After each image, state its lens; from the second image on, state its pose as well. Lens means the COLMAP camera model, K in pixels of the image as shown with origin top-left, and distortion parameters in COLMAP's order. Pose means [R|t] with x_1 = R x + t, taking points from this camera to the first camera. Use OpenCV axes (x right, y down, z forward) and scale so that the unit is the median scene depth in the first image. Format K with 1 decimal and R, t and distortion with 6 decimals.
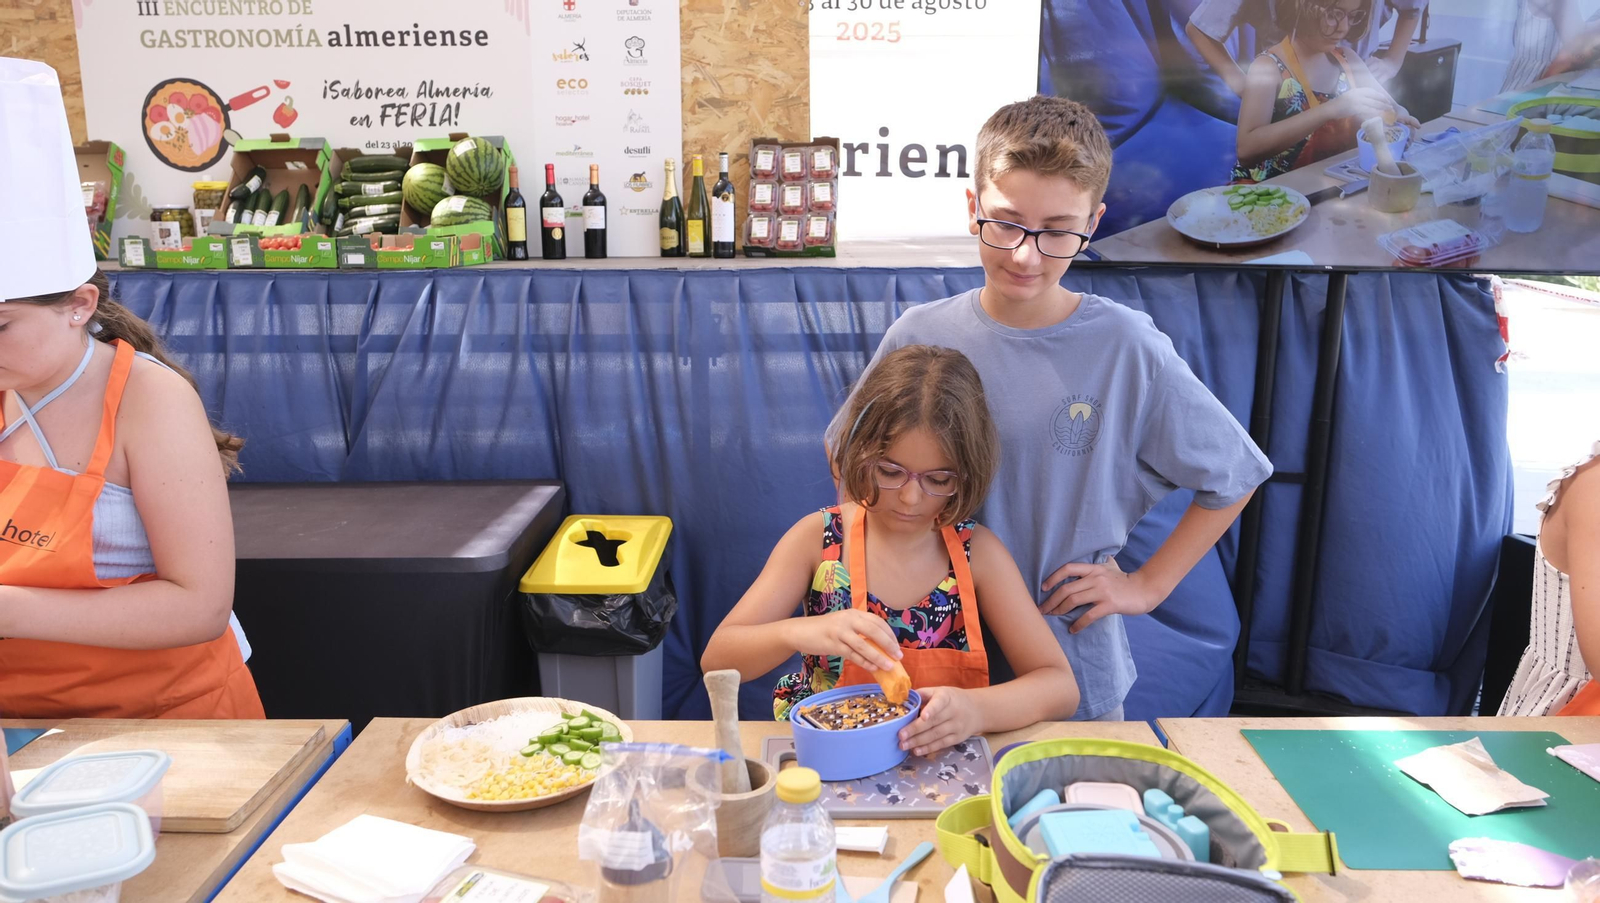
lens RADIAL K [[1073.2, 0, 802.0], [0, 1073.2, 447.5], [0, 0, 1]] dist [-0.028614, 0.006611]
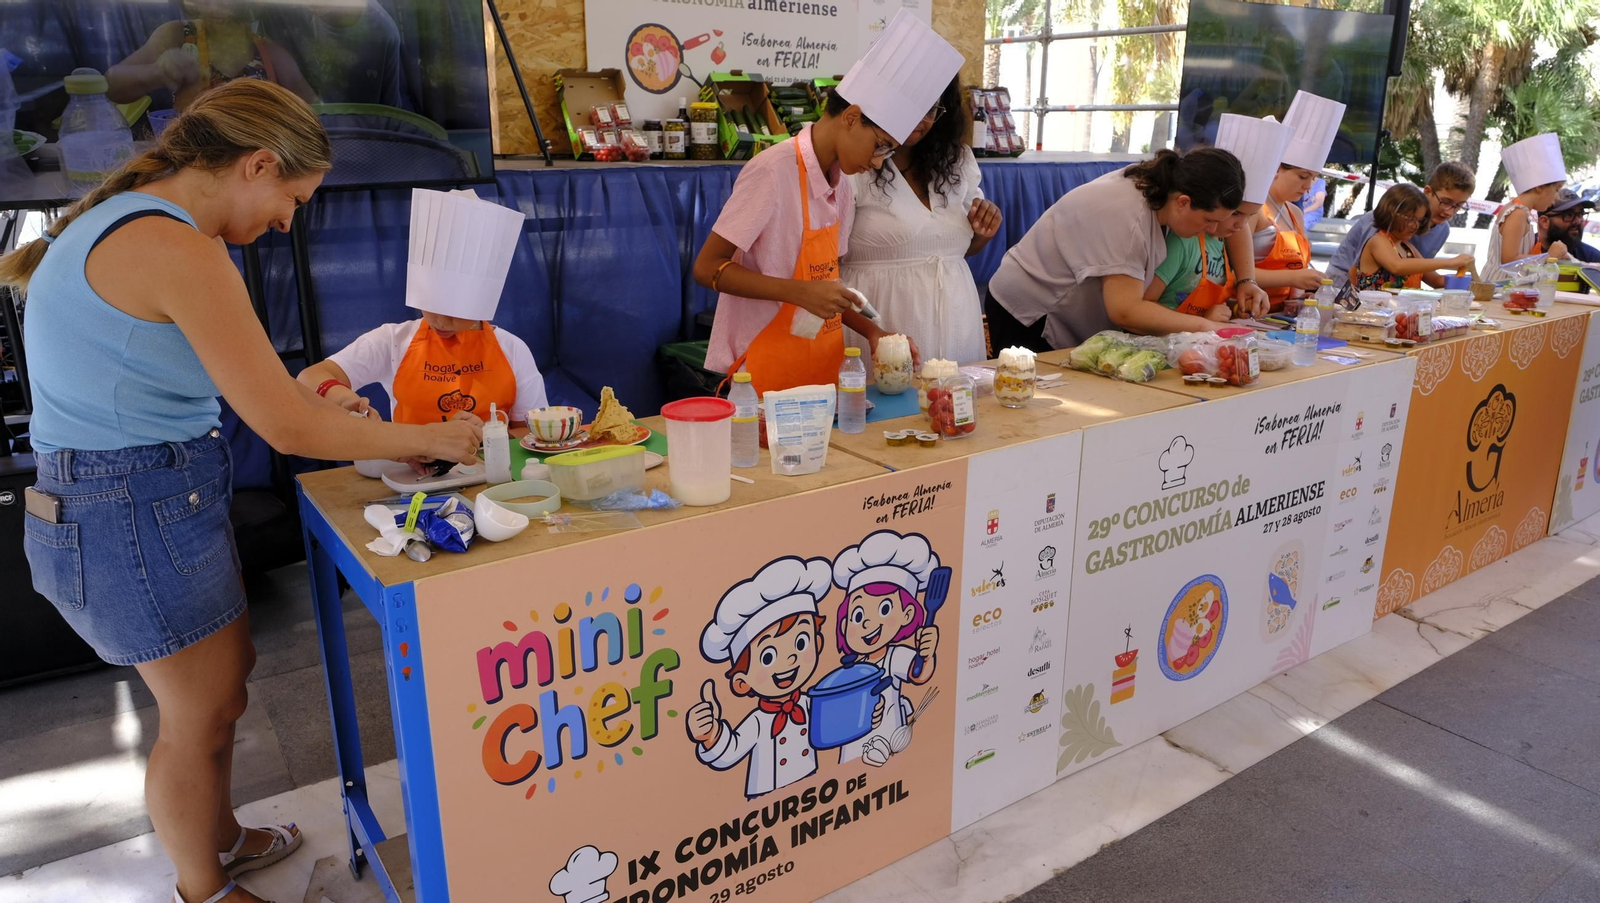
lens RADIAL K [[1073.2, 0, 808.4], [0, 1073.2, 449.9], [0, 0, 1]] dist [-0.028614, 0.006611]
pose [[0.812843, -0.157331, 0.560833, -1.282734], [0.110277, 0.986984, 0.117049, 0.051754], [-0.571949, -0.033295, 0.819613, -0.250409]]
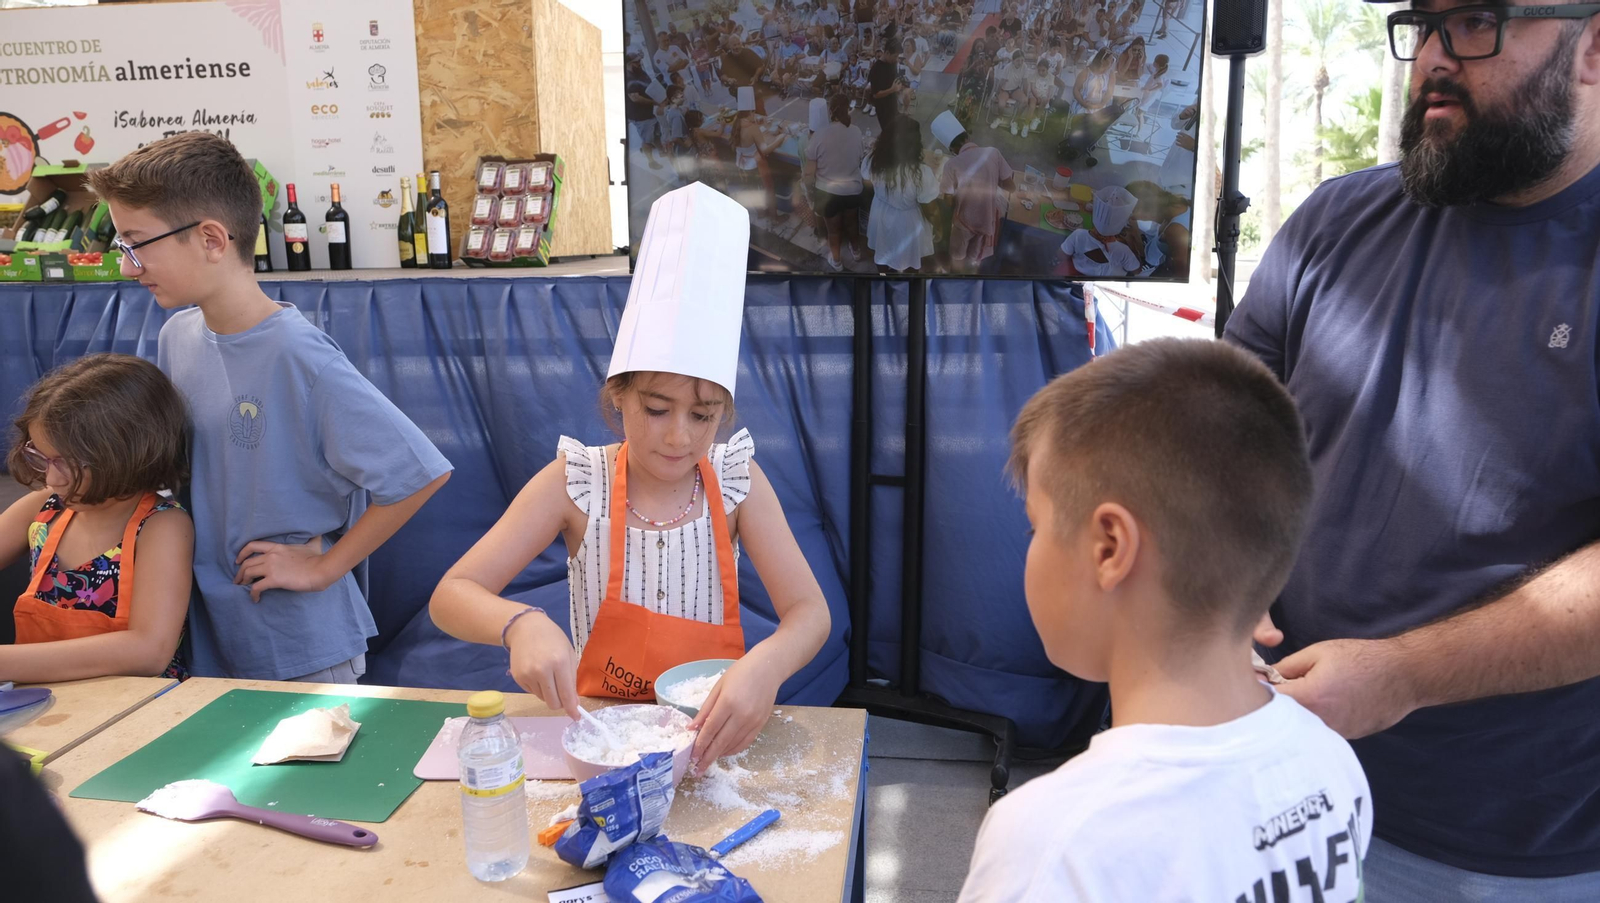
lens RADIAL K [[1073.2, 0, 805.1], [0, 1073.2, 458.6], [0, 0, 1]] dist [-0.028614, 0.006611]
pose [[0.994039, 0.014647, -0.108038, 0.395201], [-0.014592, 0.999893, 0.001301, 0.005827], [0.108045, 0.000284, 0.994146, -0.021562]]
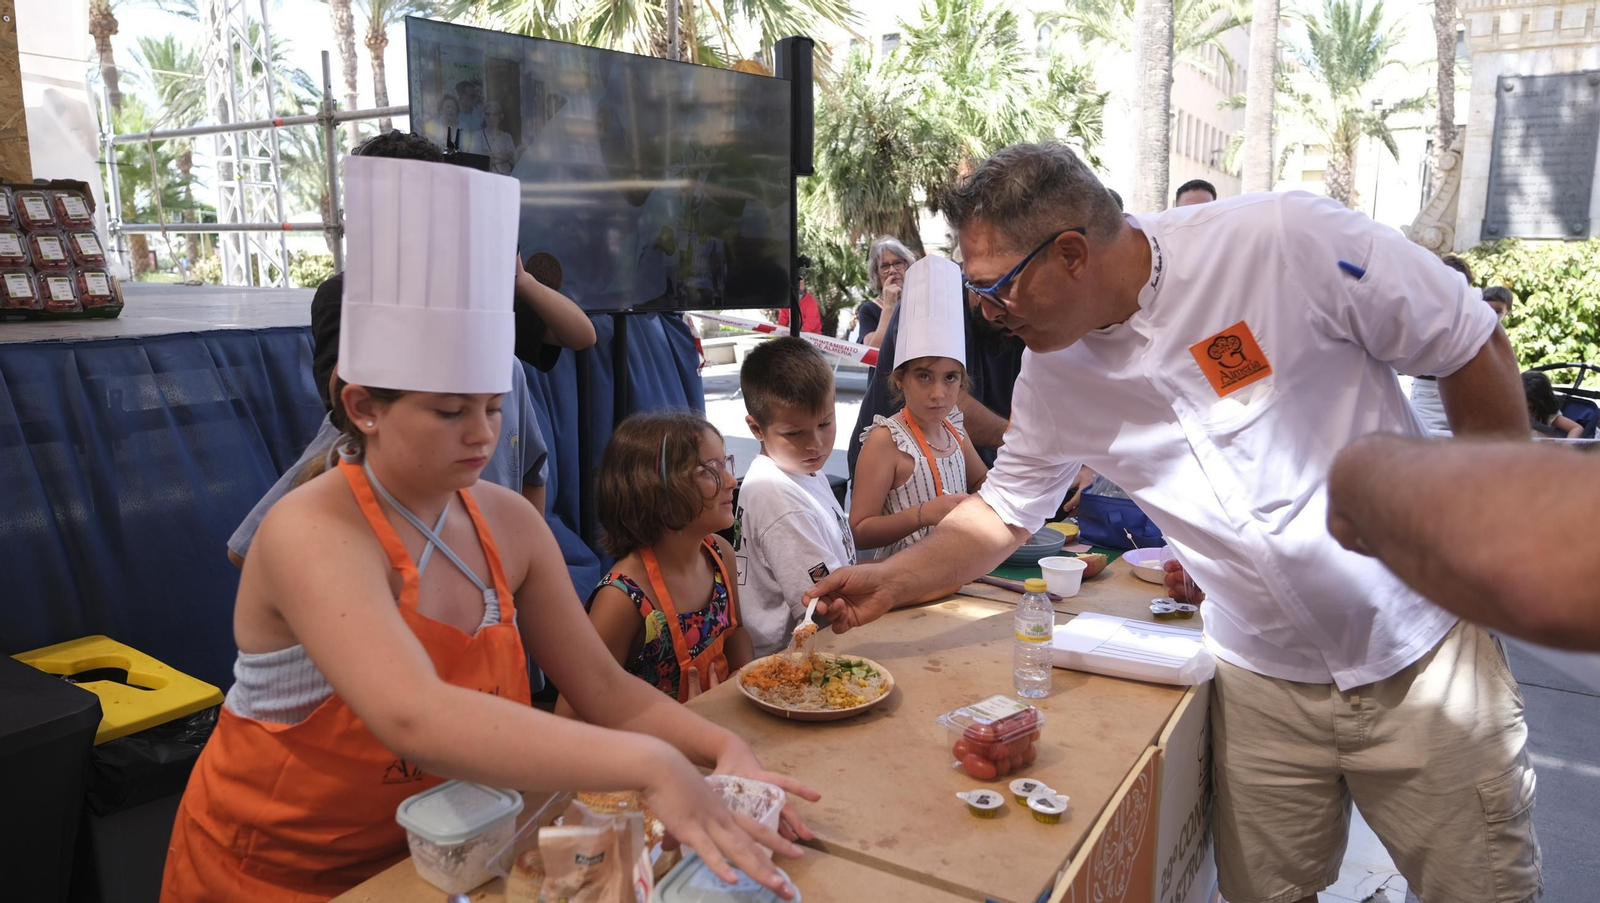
lens RADIAL K [[1073.2, 0, 818.2], [0, 1073.2, 444.2], [0, 0, 1]] dist [-0.028614, 0.006611]
pose [[0.522261, -0.143445, 0.840635, -0.409309], [0.171700, 0.983252, 0.061109, -0.029054], [-0.835322, 0.112422, 0.538144, 0.060797]]
